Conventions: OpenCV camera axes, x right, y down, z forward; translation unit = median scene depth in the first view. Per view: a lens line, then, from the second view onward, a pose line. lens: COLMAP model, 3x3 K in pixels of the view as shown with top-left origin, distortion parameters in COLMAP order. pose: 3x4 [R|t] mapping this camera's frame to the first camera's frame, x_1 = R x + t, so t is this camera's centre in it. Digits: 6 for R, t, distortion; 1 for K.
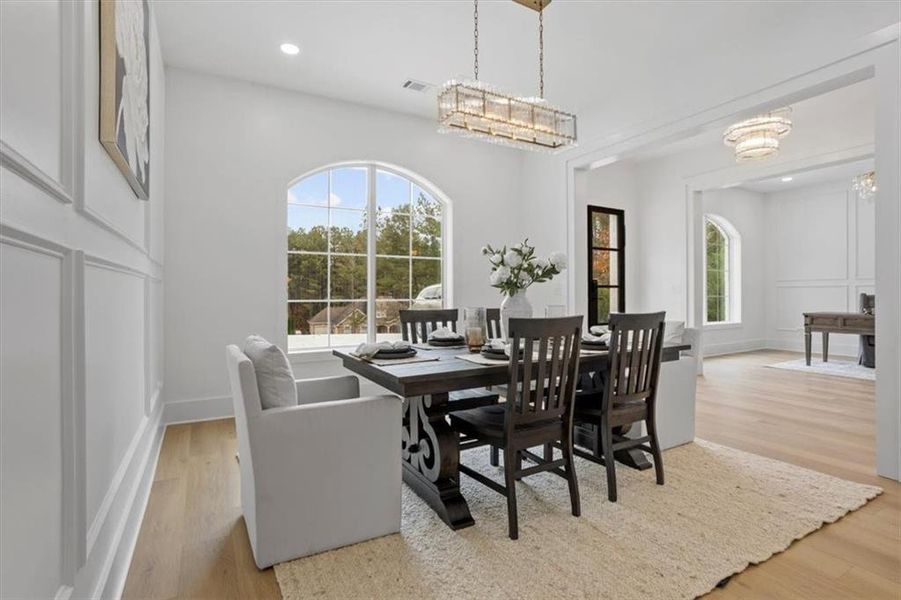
lens RADIAL K [[435.5, 0, 441.8], [0, 435.5, 296.7], [0, 0, 1]] dist [-0.033805, 0.011402]
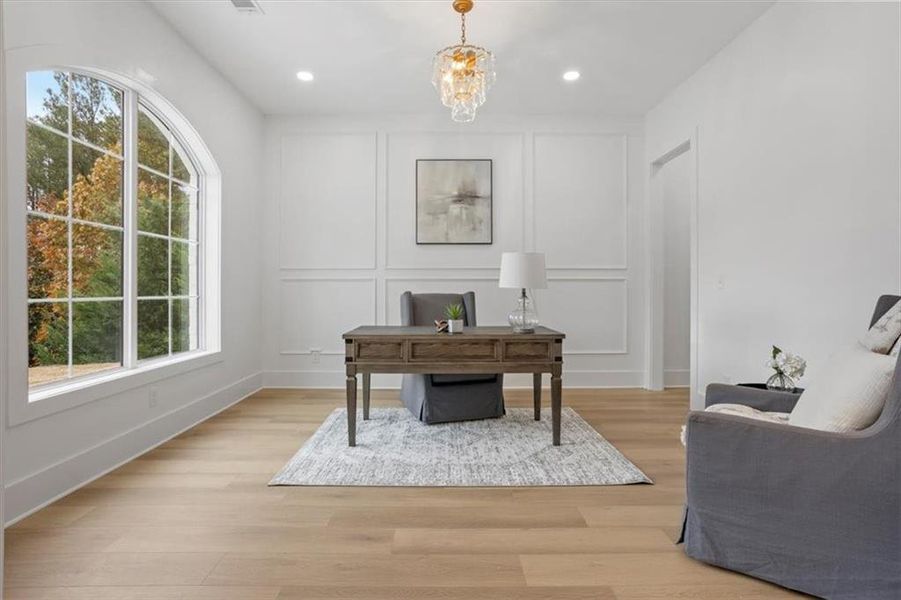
lens RADIAL K [[435.5, 0, 445.2], [0, 435.5, 295.3], [0, 0, 1]] dist [-0.033805, 0.011402]
pose [[0.487867, -0.003186, 0.872912, 0.477425], [0.000842, 0.999995, 0.003180, -0.004427], [-0.872918, -0.000817, 0.487867, 0.655212]]
